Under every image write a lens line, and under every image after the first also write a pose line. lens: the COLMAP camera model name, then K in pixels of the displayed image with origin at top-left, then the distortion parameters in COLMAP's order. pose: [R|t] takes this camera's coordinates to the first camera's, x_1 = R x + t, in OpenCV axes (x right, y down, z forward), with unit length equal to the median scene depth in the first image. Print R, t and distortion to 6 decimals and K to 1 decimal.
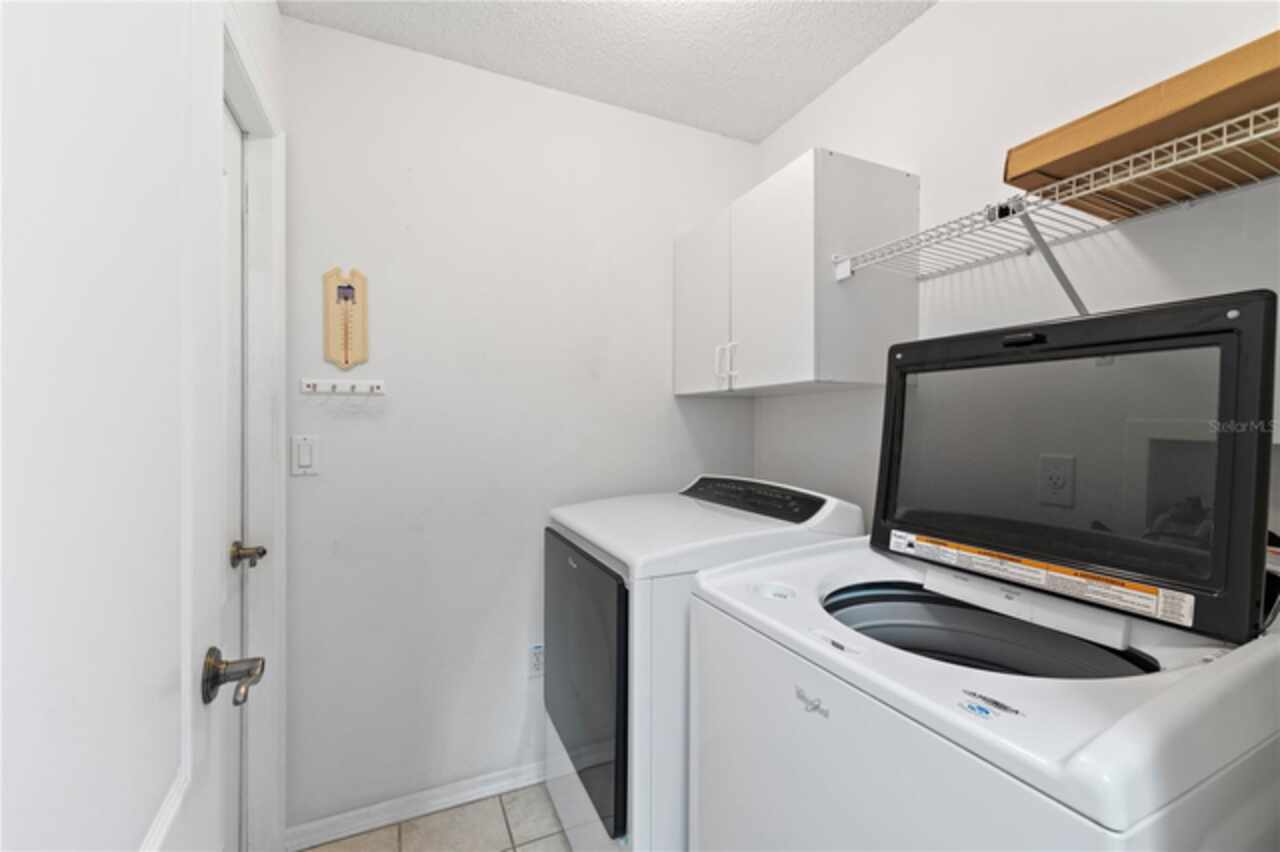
lens RADIAL K [[506.5, 0, 640.0], [0, 506.5, 426.0], [0, 0, 1]] dist [0.001863, 0.000006]
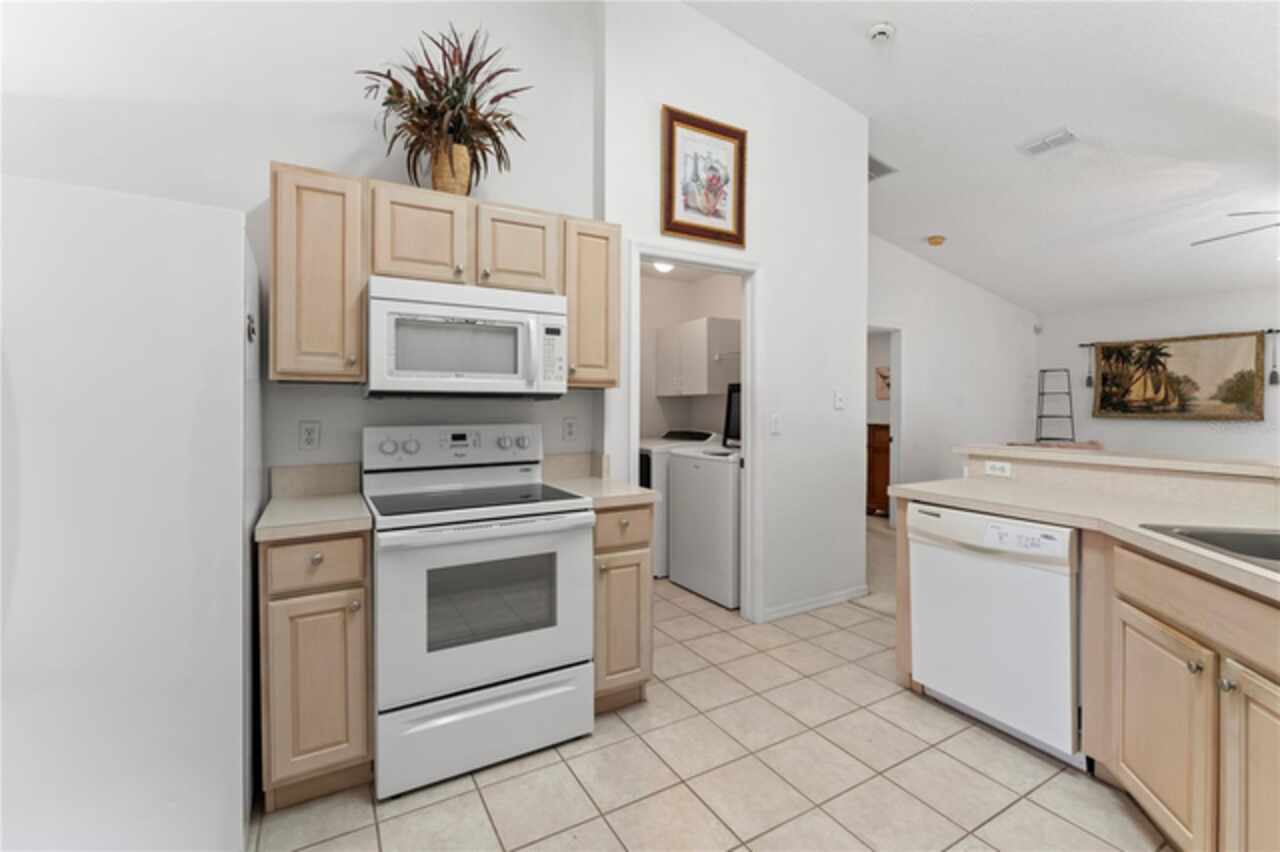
lens RADIAL K [[552.8, 0, 638.6], [0, 552.8, 411.1], [0, 0, 1]] dist [0.001851, 0.000563]
pose [[0.996309, -0.010984, 0.085135, -0.341266], [0.011367, 0.999927, -0.004009, 0.020251], [-0.085085, 0.004962, 0.996361, -2.205562]]
